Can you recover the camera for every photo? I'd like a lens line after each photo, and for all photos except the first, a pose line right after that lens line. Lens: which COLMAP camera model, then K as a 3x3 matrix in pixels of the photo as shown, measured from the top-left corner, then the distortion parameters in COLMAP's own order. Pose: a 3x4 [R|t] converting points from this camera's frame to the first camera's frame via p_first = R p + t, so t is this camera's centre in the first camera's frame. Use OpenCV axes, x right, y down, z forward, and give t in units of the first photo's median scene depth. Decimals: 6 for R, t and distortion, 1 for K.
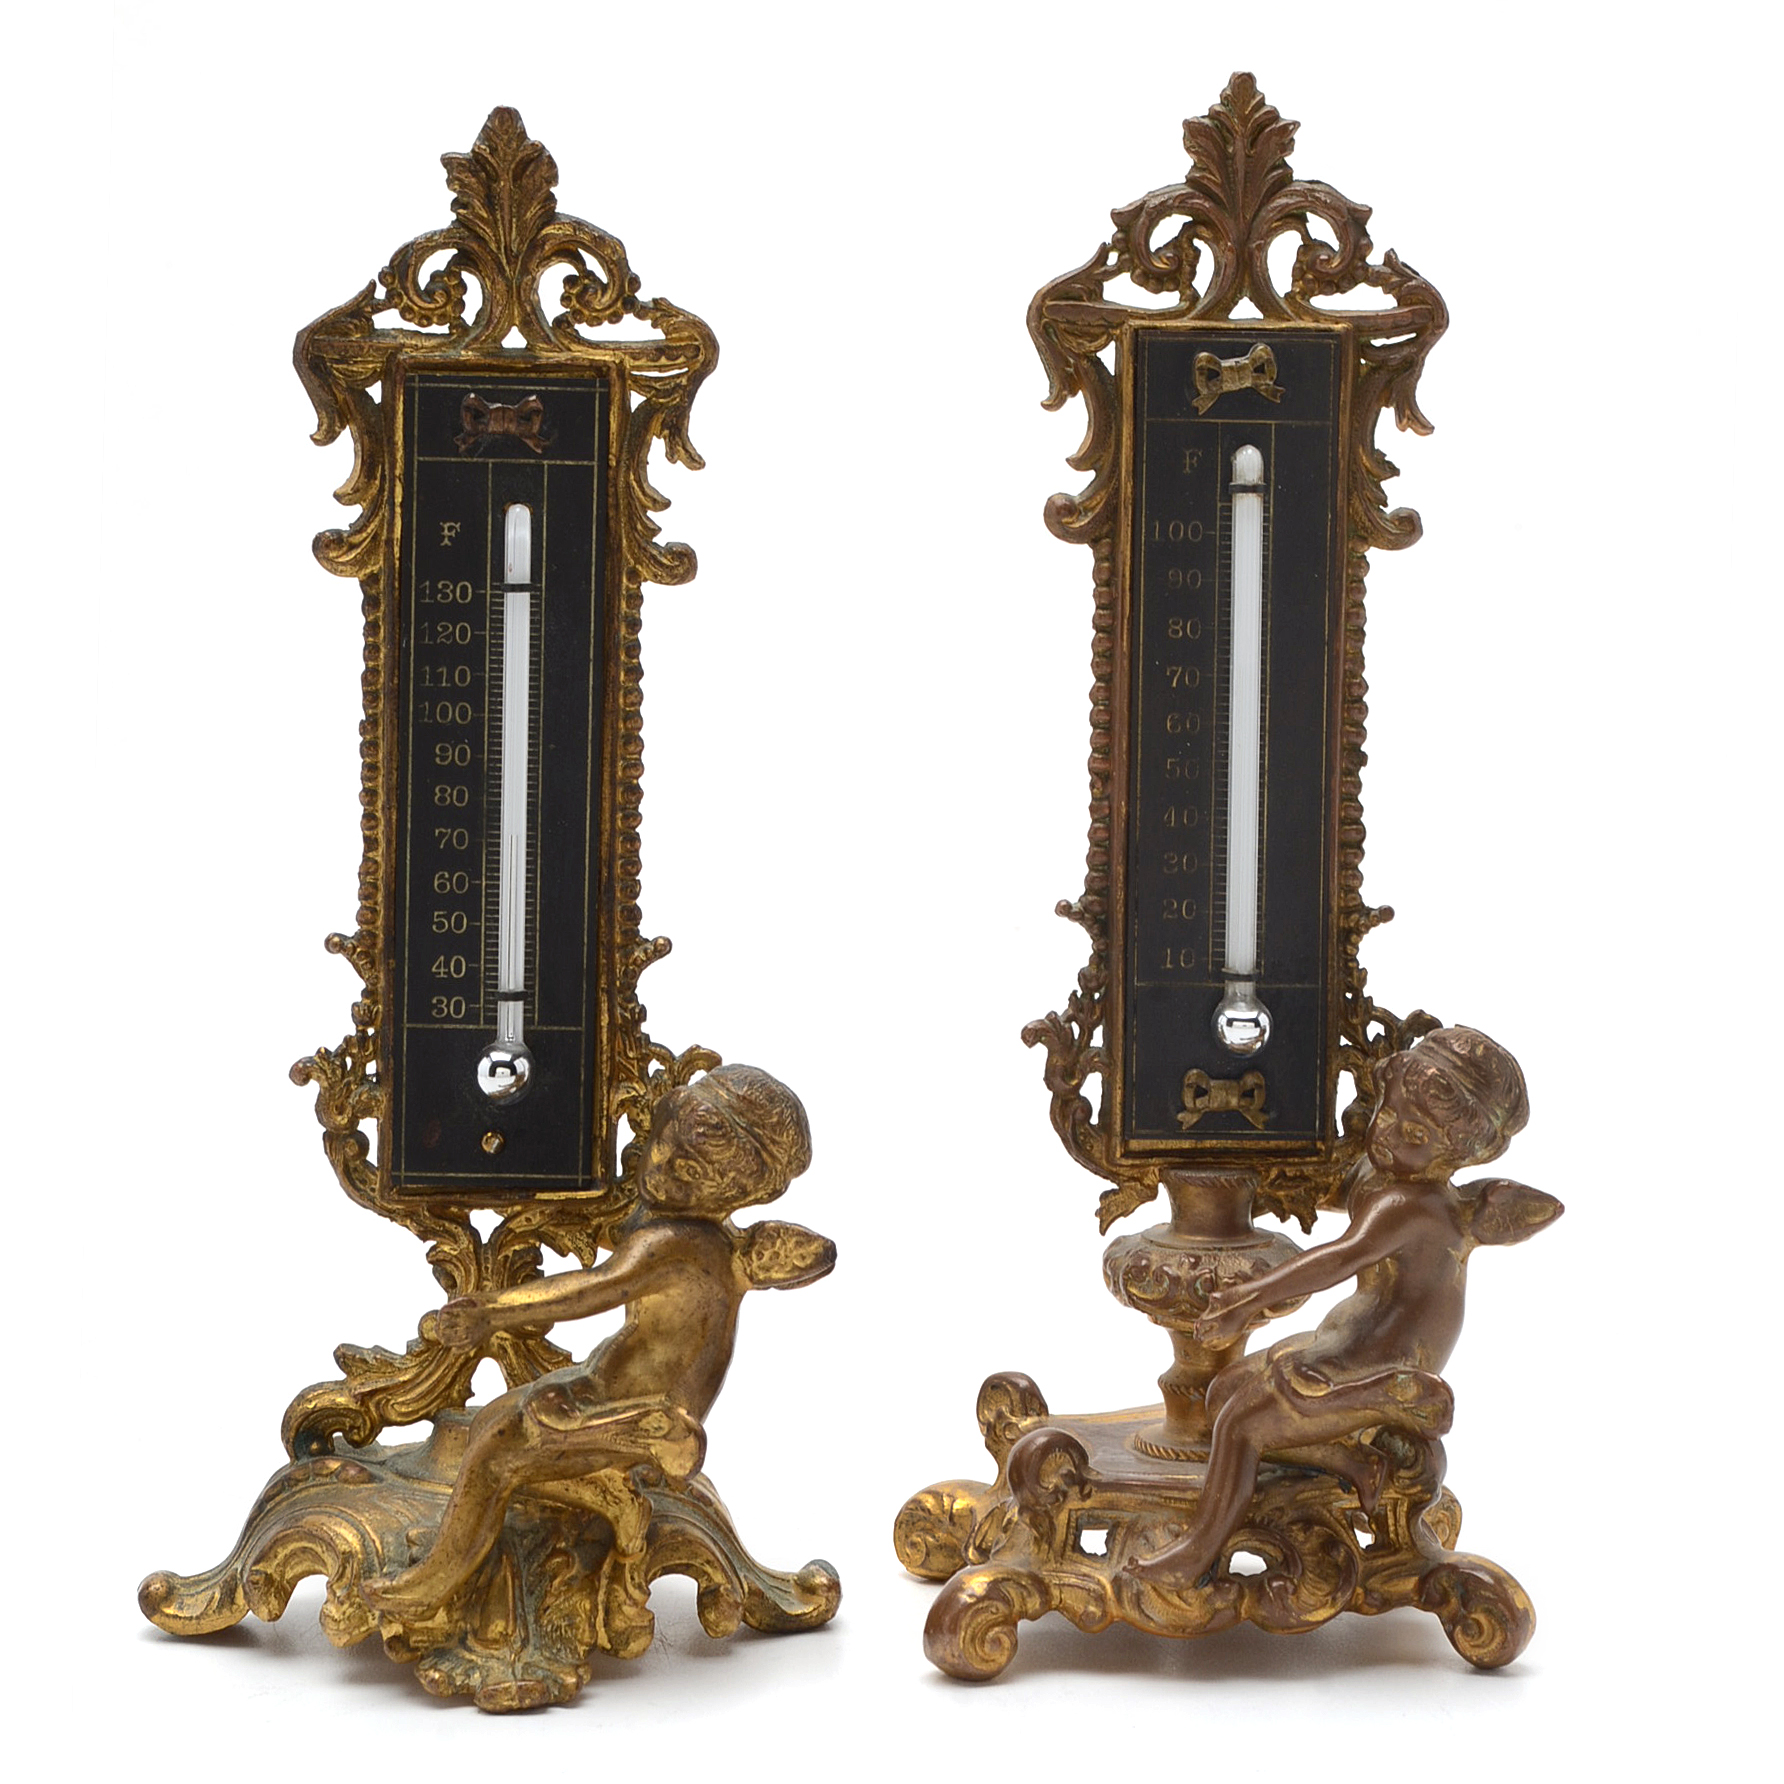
lens RADIAL K [[5474.9, 0, 910.5], [0, 5474.9, 759.1], [0, 0, 1]] dist [0.009640, 0.578283]
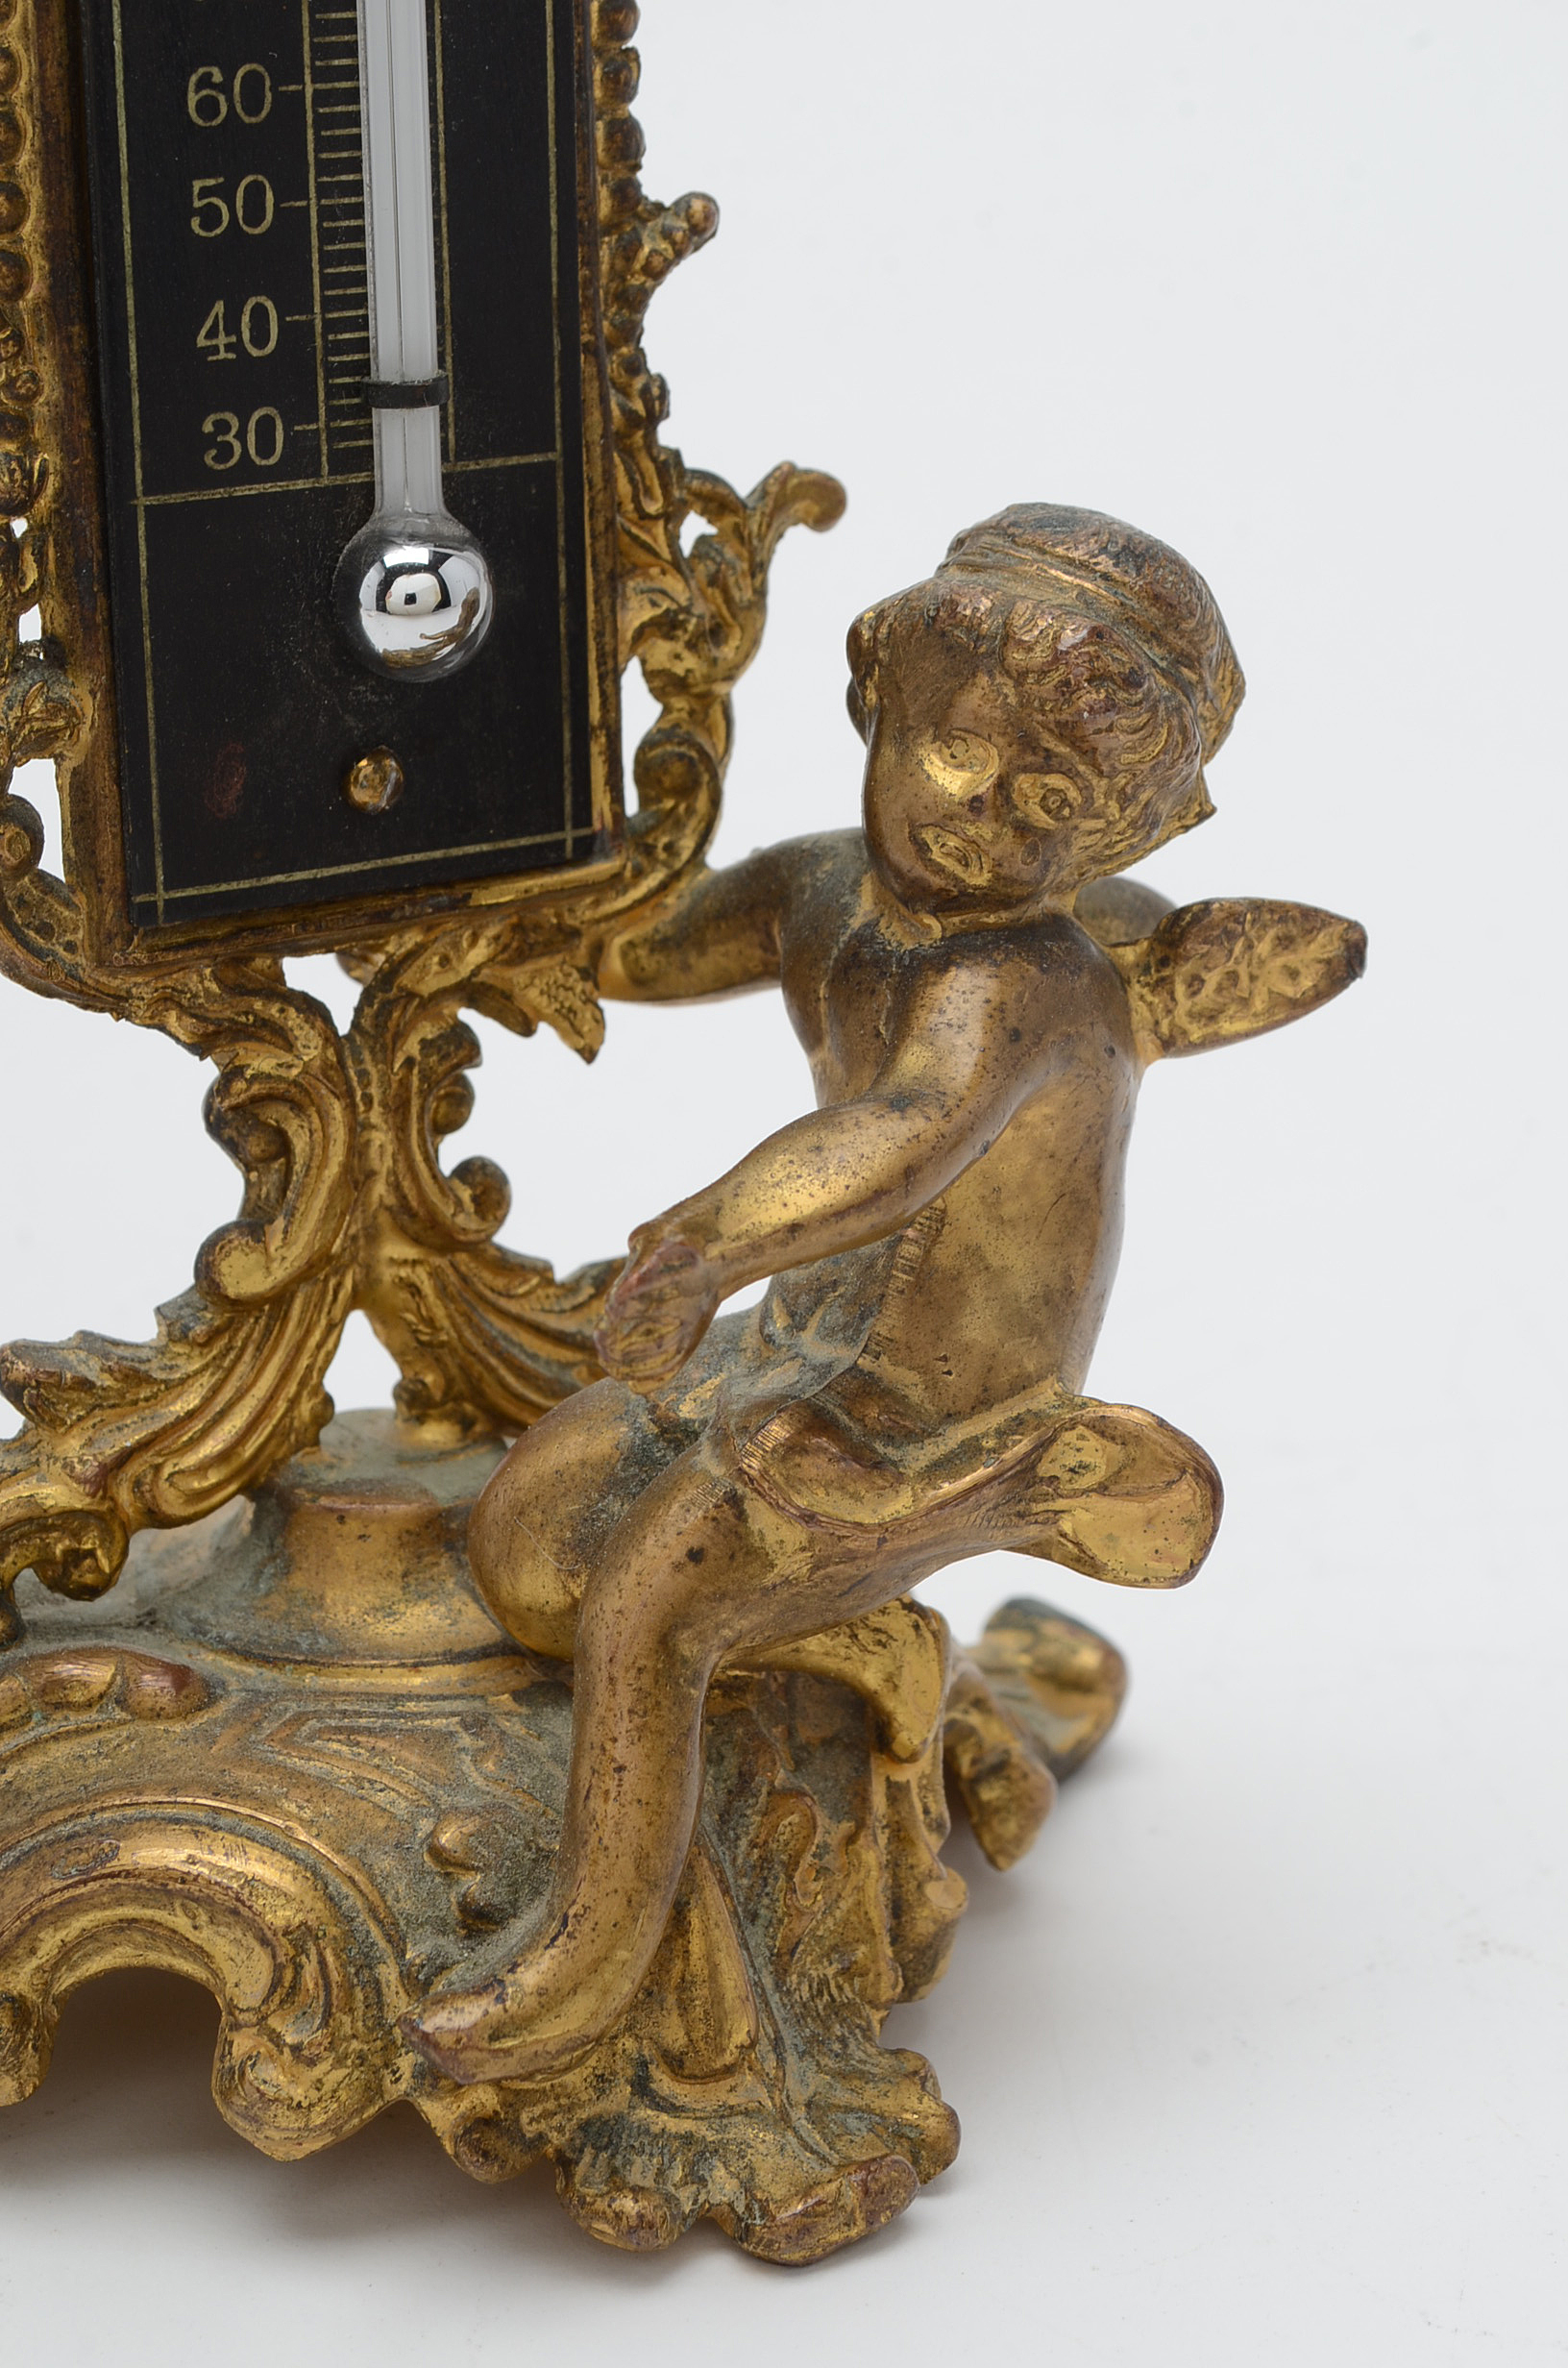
lens RADIAL K [[5241.3, 0, 784.0], [0, 5241.3, 1184.0], [0, 0, 1]] dist [0.033282, 0.000463]
pose [[0.885203, -0.173604, 0.431598, -0.214037], [0.067555, 0.965896, 0.249964, 0.007670], [-0.460274, -0.192112, 0.866742, 0.665244]]
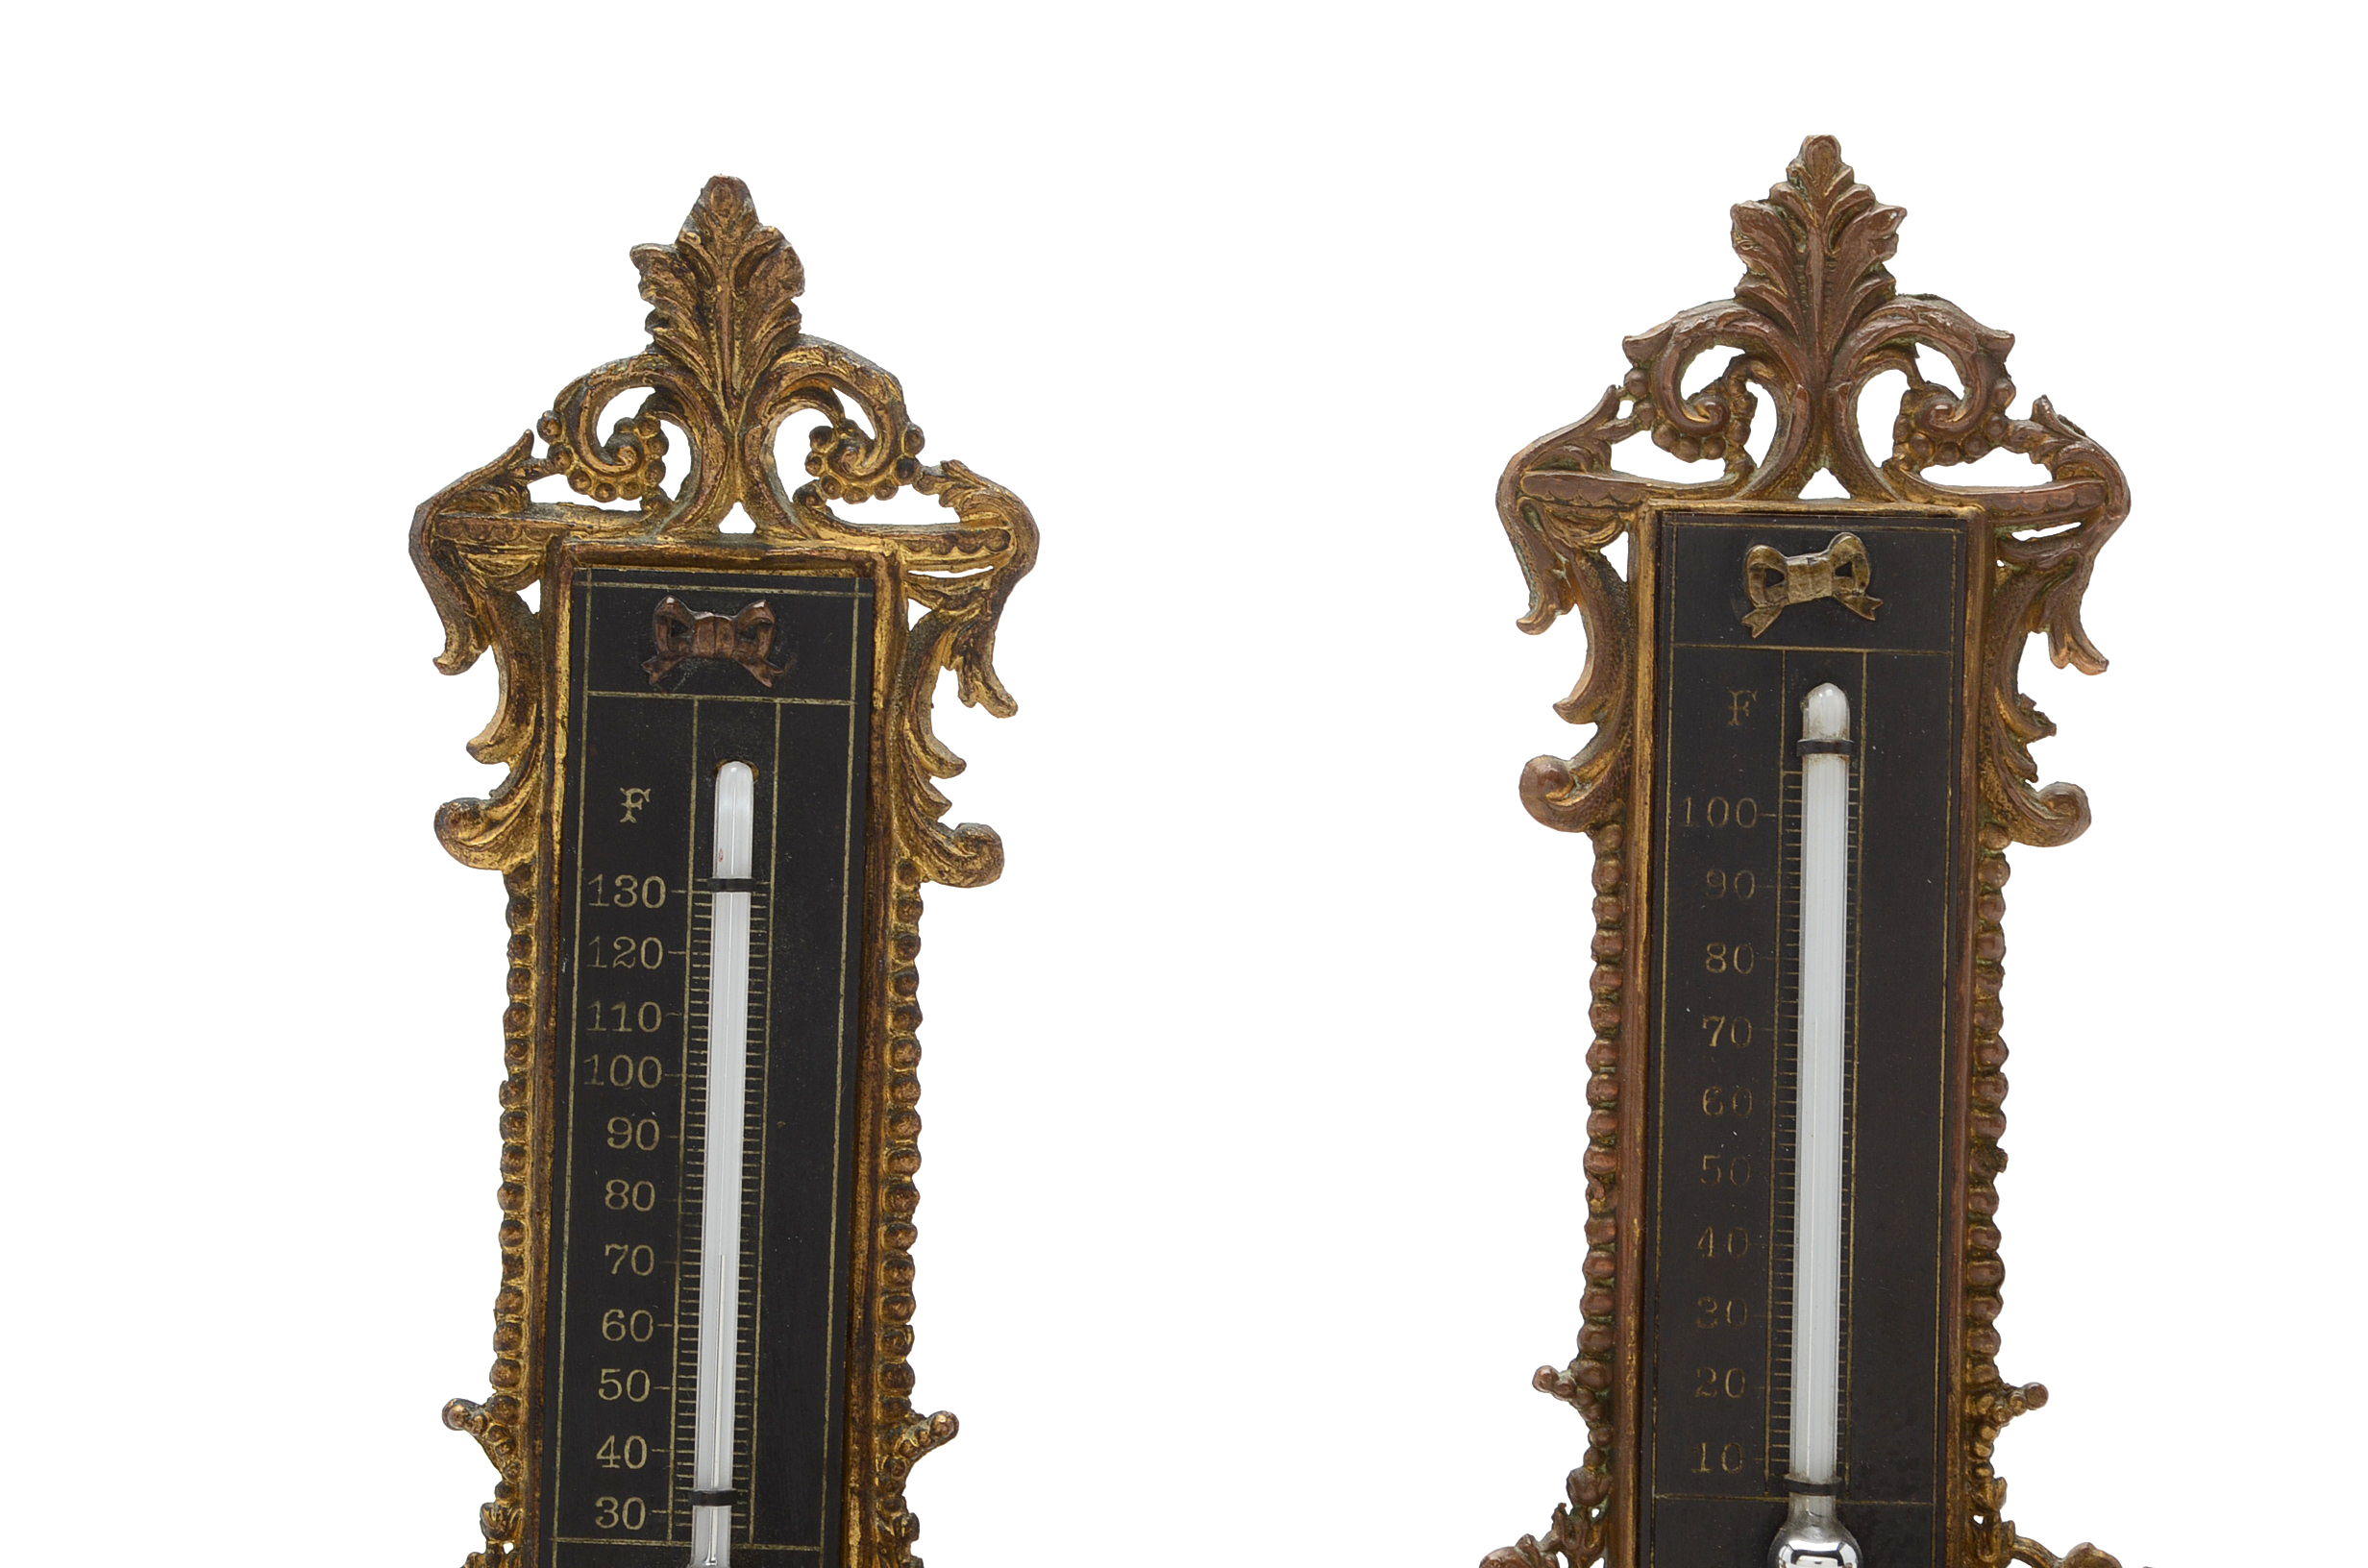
lens RADIAL K [[5241.3, 0, 1184.0], [0, 5241.3, 784.0], [0, 0, 1]] dist [0.033282, 0.000463]
pose [[0.997679, 0.008275, -0.067593, 0.026805], [-0.014247, 0.995987, -0.088362, 0.012245], [0.066590, 0.089120, 0.993792, 0.360233]]
